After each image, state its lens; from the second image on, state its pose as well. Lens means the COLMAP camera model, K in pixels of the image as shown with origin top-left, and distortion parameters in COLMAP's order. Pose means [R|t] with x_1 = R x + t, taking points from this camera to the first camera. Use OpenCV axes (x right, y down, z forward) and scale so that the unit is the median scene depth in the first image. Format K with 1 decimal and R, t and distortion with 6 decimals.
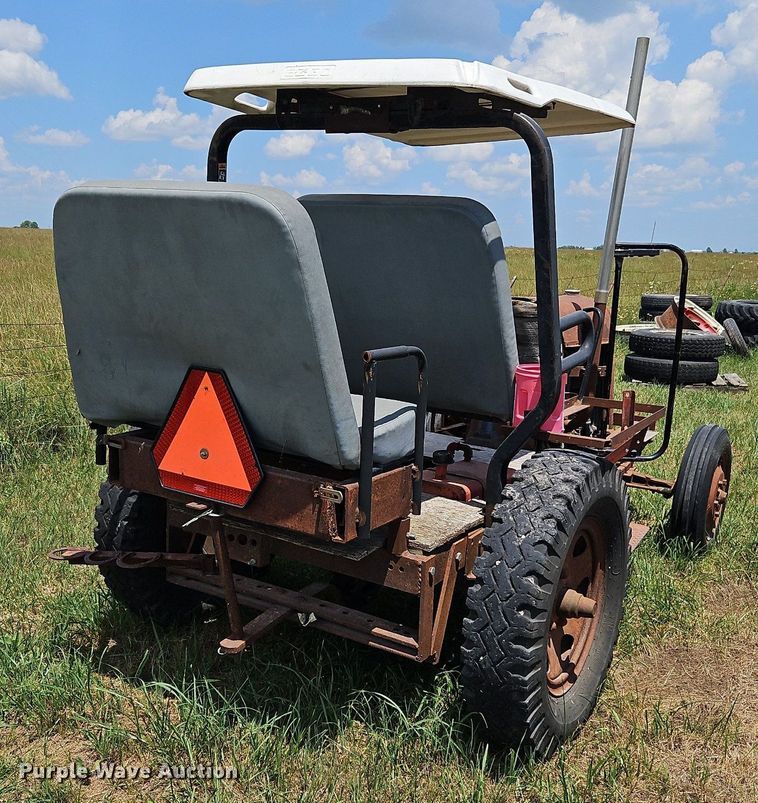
lens RADIAL K [[958.7, 0, 382.1], [0, 958.7, 401.2], [0, 0, 1]] dist [0.101356, 0.000000]
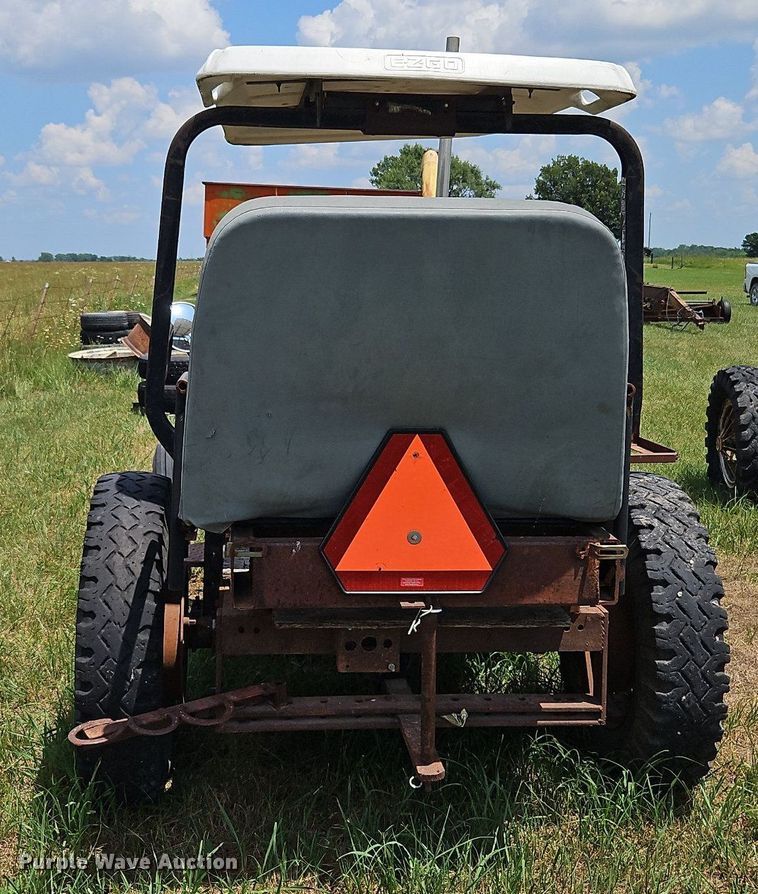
lens RADIAL K [[1142.2, 0, 365.4], [0, 1142.2, 419.1], [0, 0, 1]] dist [0.090523, 0.000000]
pose [[0.795178, -0.124060, 0.593550, -0.770649], [0.133681, 0.990630, 0.027963, -0.074479], [-0.591458, 0.057110, 0.804311, 0.262283]]
